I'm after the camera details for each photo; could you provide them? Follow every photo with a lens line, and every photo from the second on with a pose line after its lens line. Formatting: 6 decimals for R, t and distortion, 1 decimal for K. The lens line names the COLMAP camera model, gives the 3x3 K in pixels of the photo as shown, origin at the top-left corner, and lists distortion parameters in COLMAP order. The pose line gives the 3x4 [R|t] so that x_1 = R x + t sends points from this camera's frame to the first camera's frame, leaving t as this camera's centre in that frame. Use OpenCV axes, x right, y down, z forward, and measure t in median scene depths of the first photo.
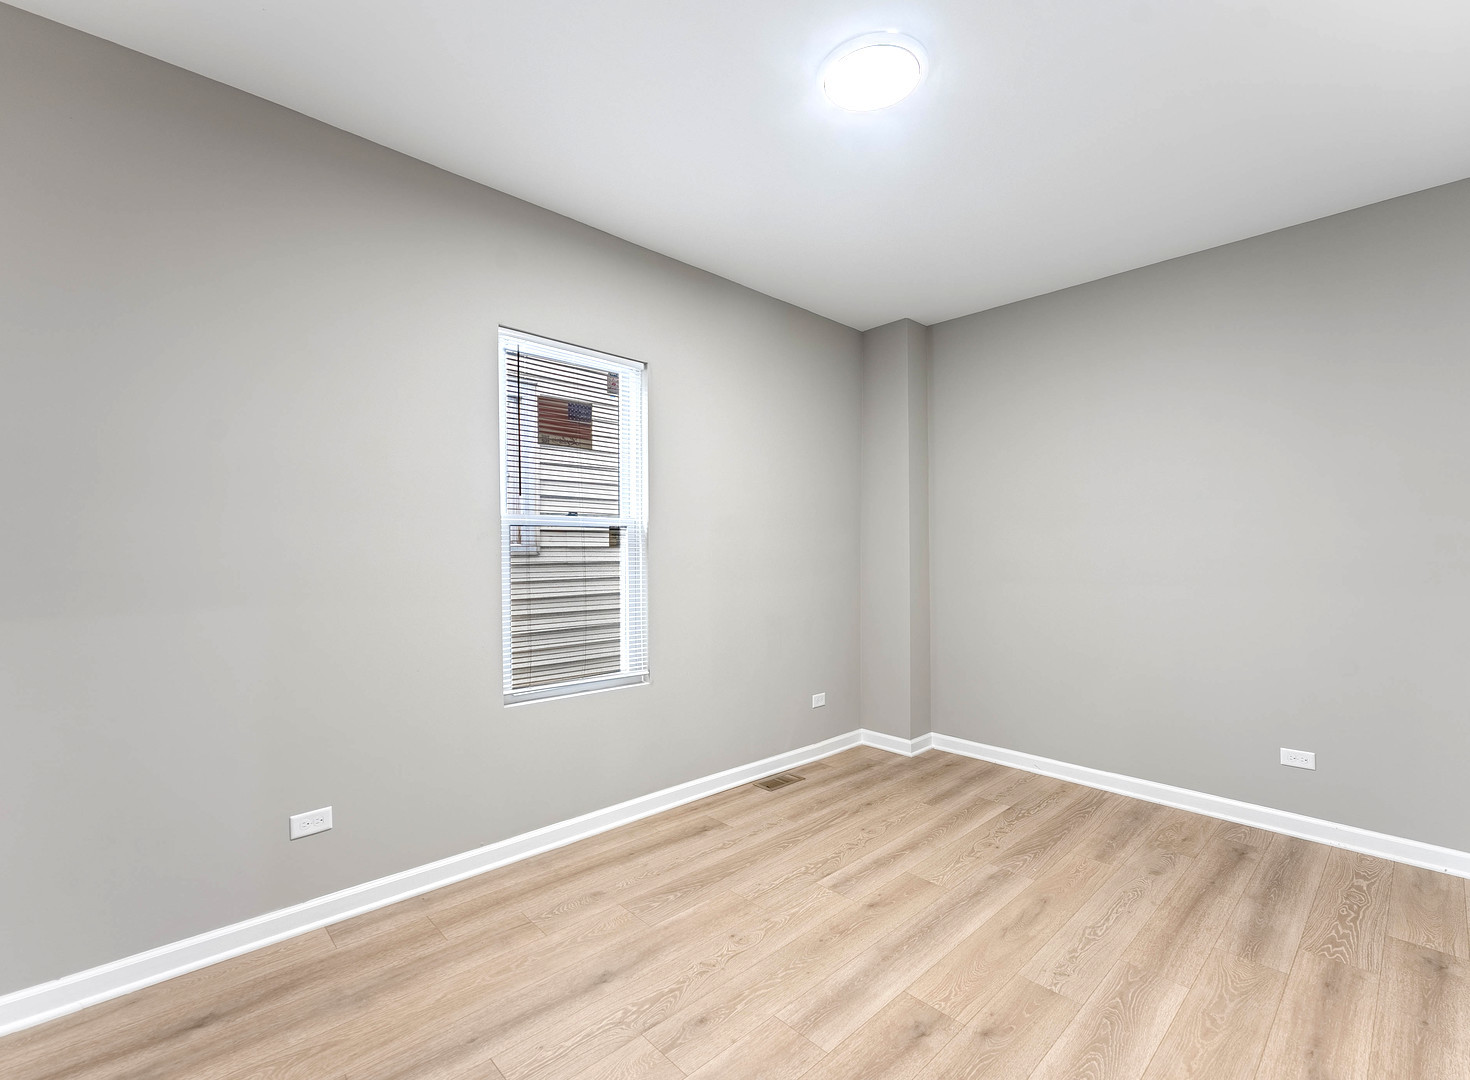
lens RADIAL K [[665.9, 0, 737.3], [0, 665.9, 540.6], [0, 0, 1]] dist [-0.002482, -0.000004]
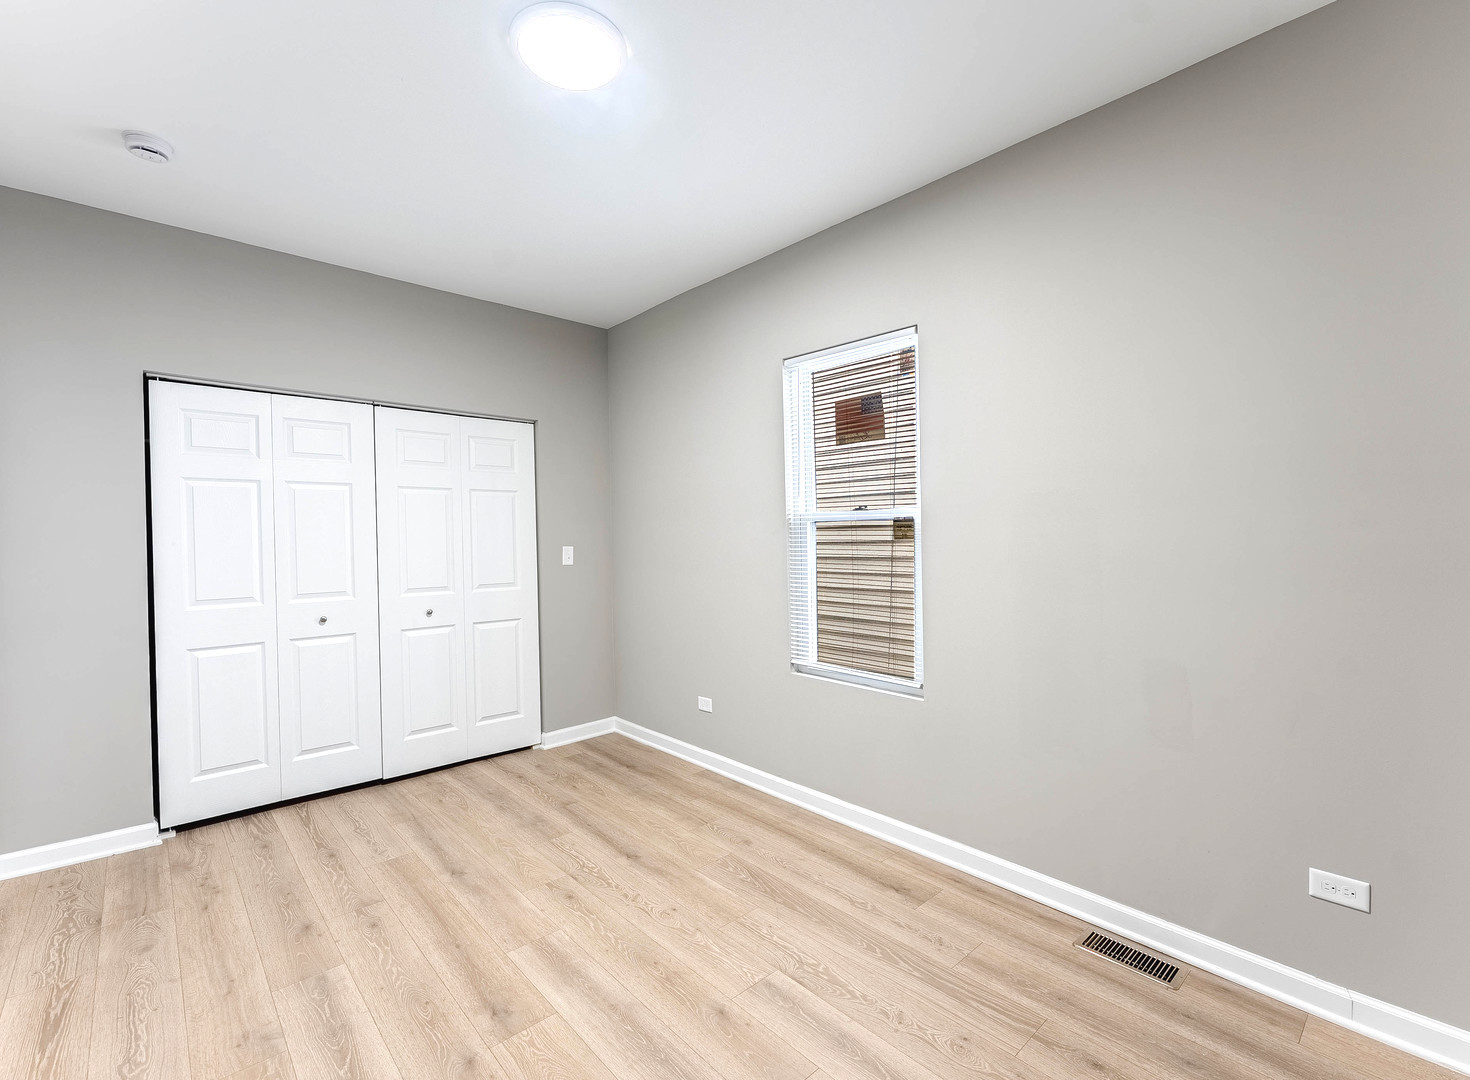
lens RADIAL K [[665.9, 0, 737.3], [0, 665.9, 540.6], [0, 0, 1]] dist [-0.002482, -0.000004]
pose [[-0.027760, 0.004249, -0.999606, 0.864059], [0.014834, 0.999883, 0.003838, 0.003382], [0.999505, -0.014721, -0.027820, 0.939888]]
